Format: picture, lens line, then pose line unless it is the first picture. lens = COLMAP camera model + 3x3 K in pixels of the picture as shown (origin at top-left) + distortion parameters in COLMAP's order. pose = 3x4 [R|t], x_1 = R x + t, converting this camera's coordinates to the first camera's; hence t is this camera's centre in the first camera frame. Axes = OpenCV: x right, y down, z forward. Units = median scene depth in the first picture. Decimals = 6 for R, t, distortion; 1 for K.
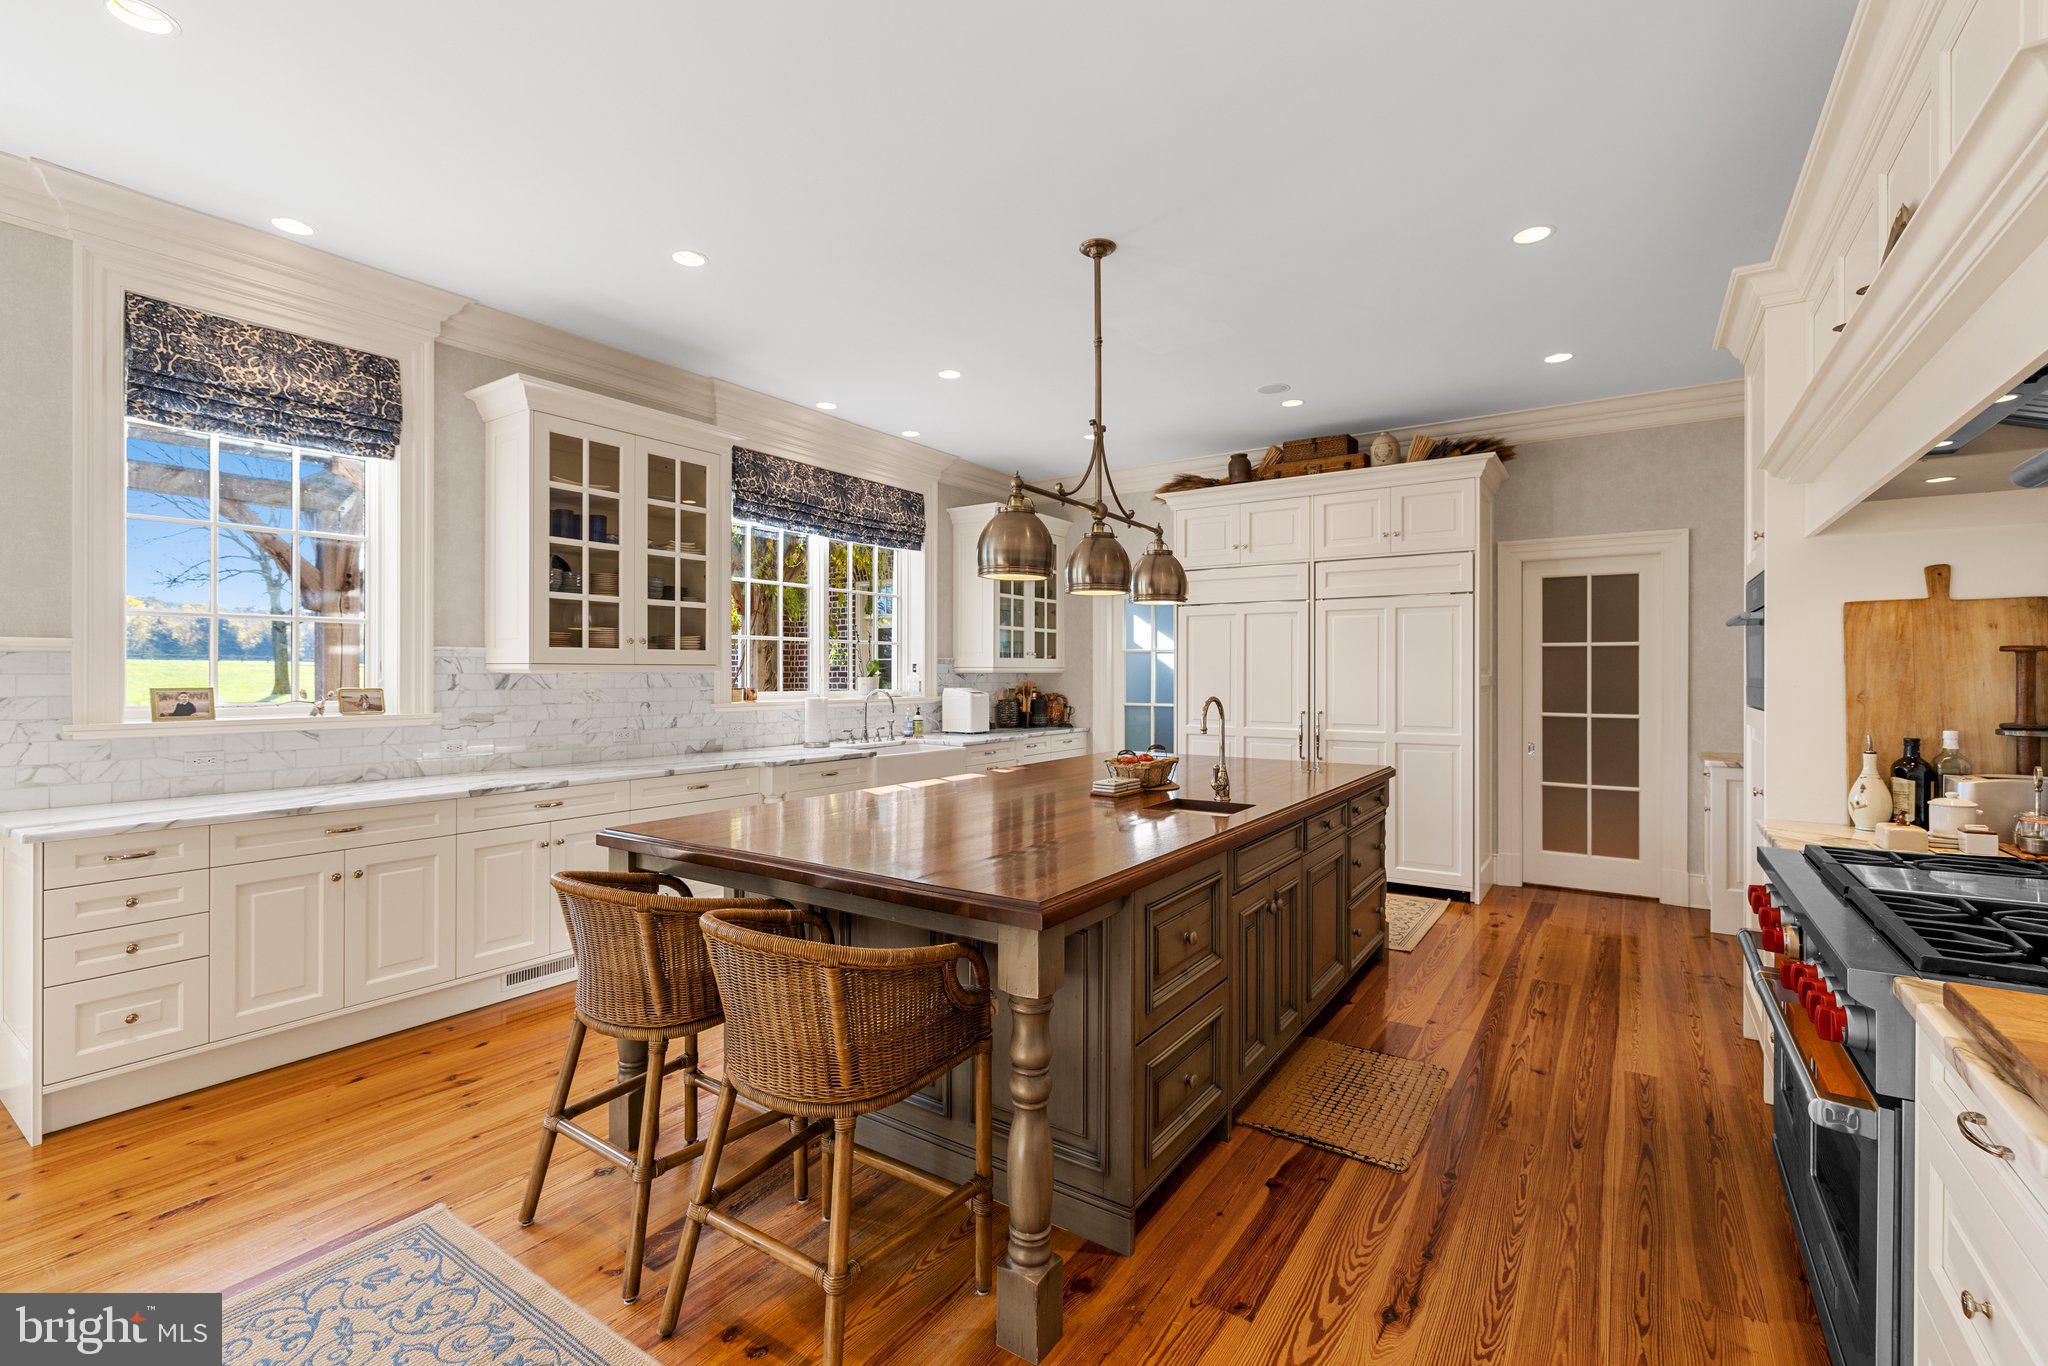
lens RADIAL K [[901.8, 0, 1043.4], [0, 901.8, 675.1], [0, 0, 1]] dist [0.012173, -0.000205]
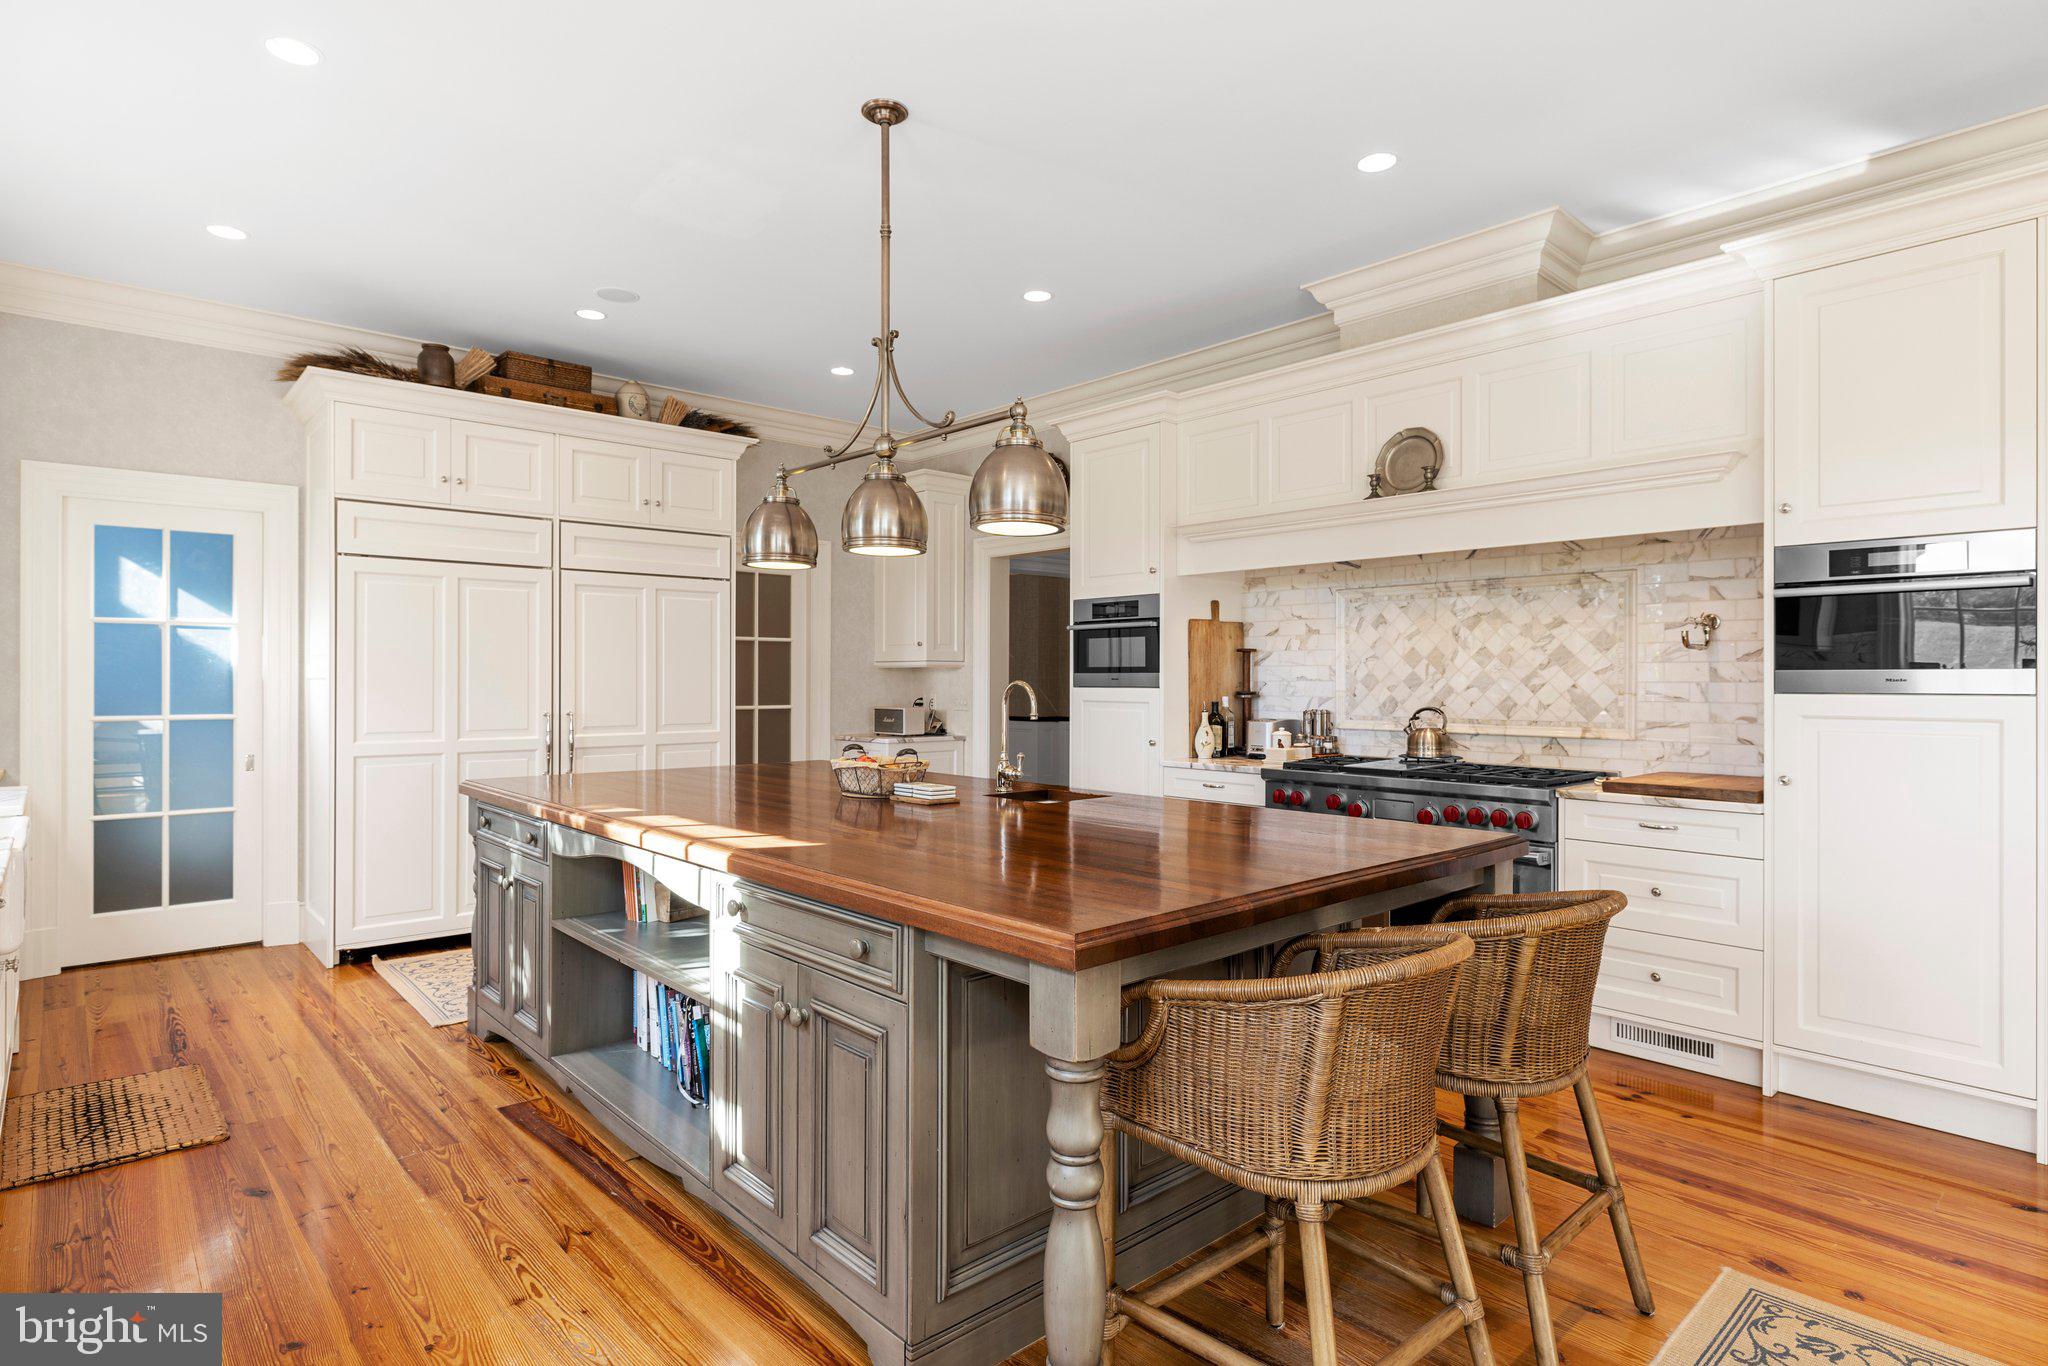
lens RADIAL K [[1053.5, 0, 1003.5], [0, 1053.5, 681.1], [0, 0, 1]] dist [-0.002401, -0.000779]
pose [[0.257195, -0.003275, 0.966354, -0.512040], [0.001427, 0.999994, 0.003009, 0.012158], [-0.966358, 0.000605, 0.257198, 0.427548]]
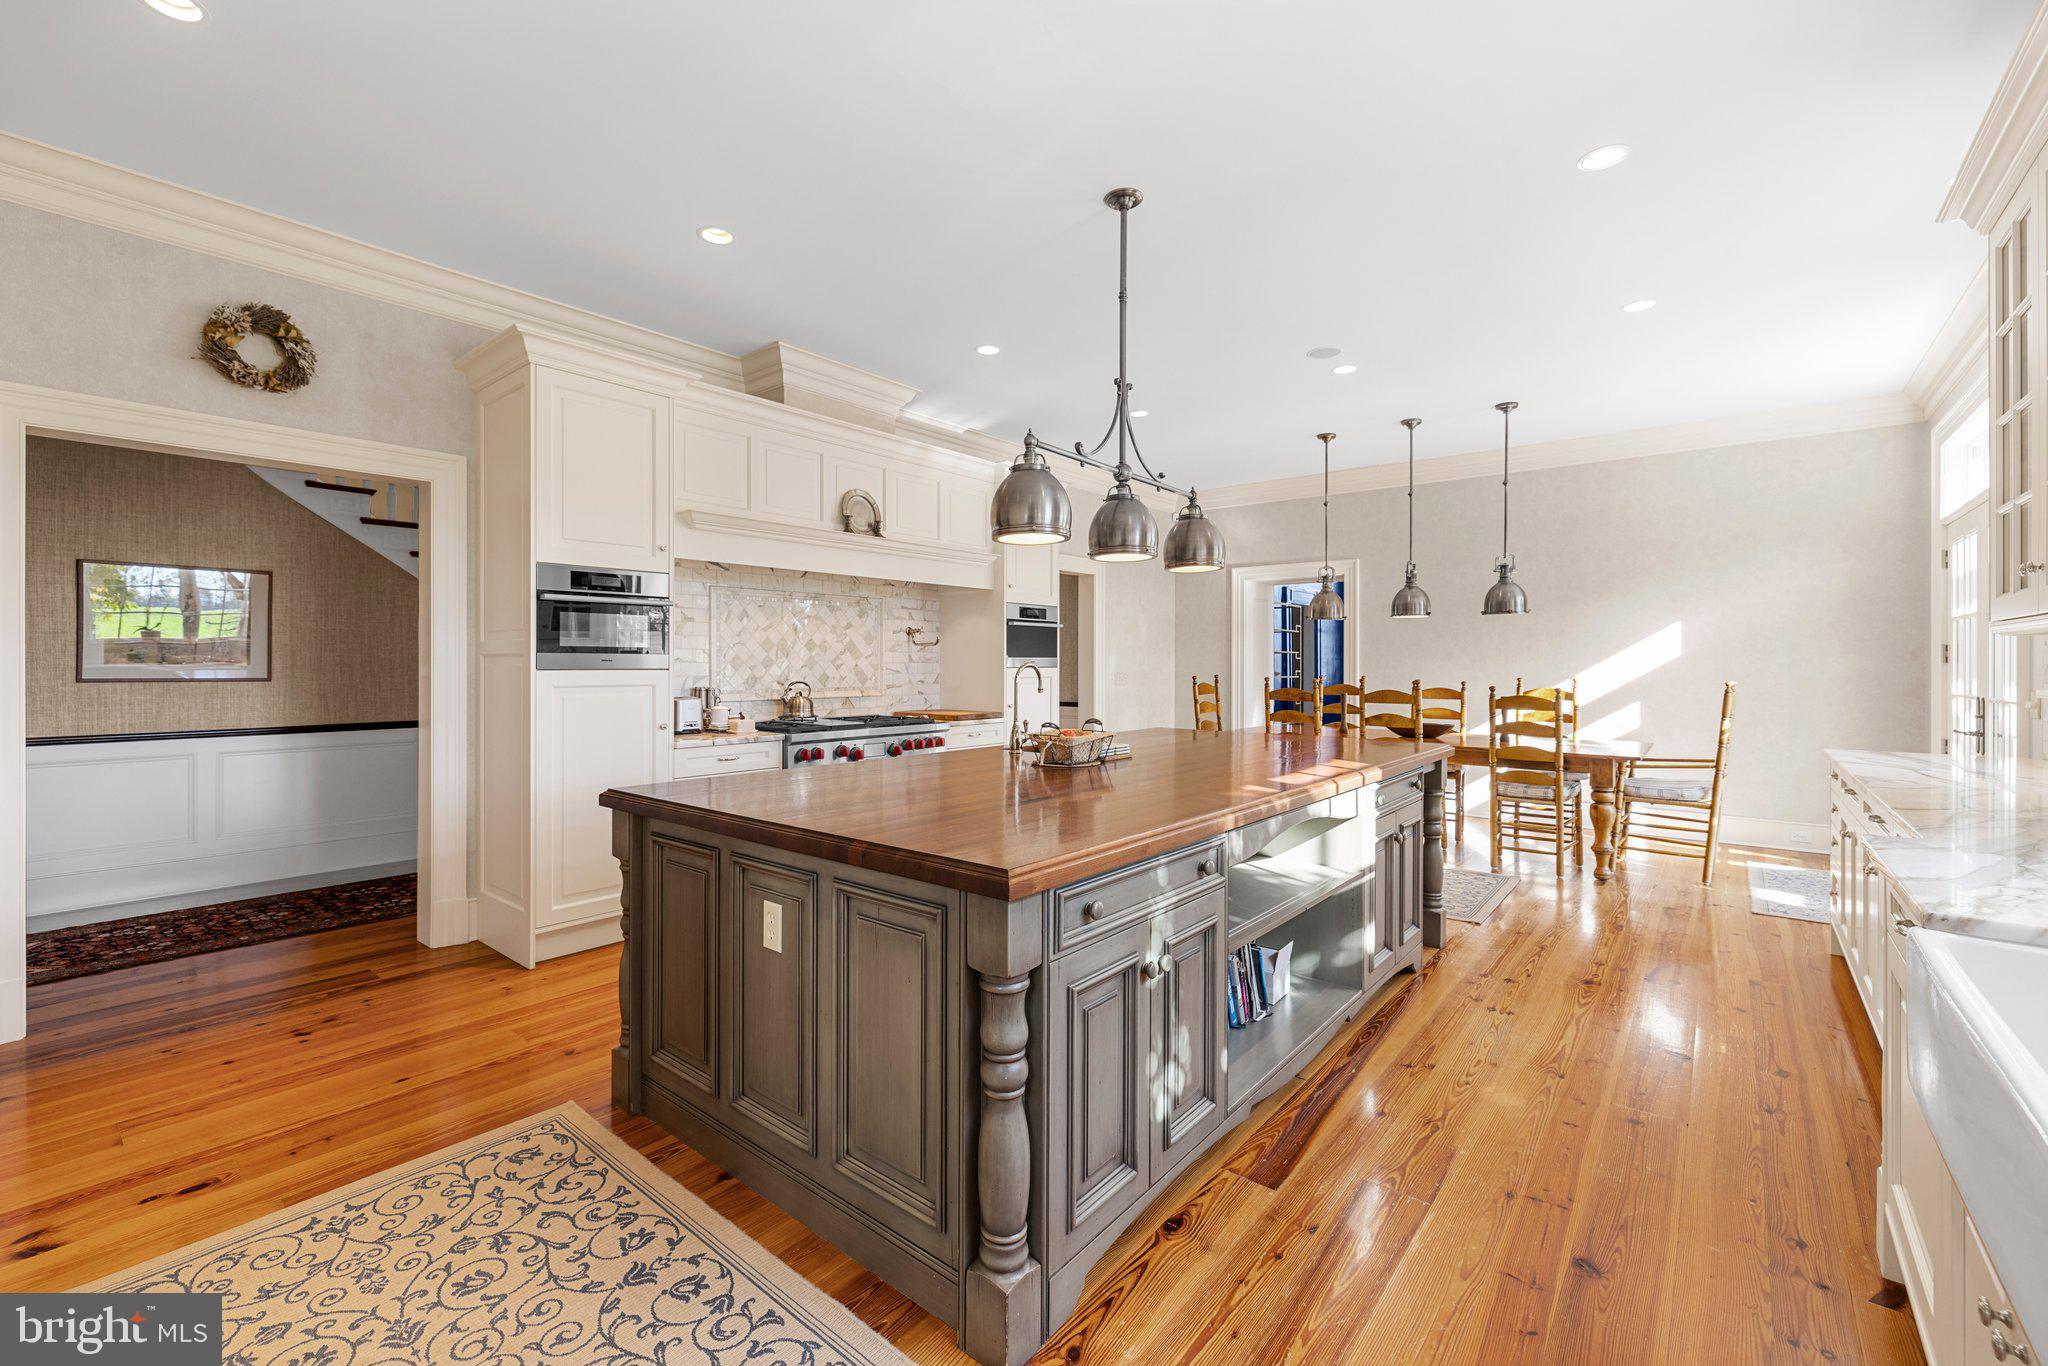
lens RADIAL K [[856.2, 0, 1015.4], [0, 856.2, 665.0], [0, 0, 1]] dist [0.012055, -0.000174]
pose [[-0.993945, -0.004127, 0.109800, 0.046012], [-0.003500, 0.999976, 0.005903, 0.011671], [-0.109822, 0.005483, -0.993936, 1.235062]]
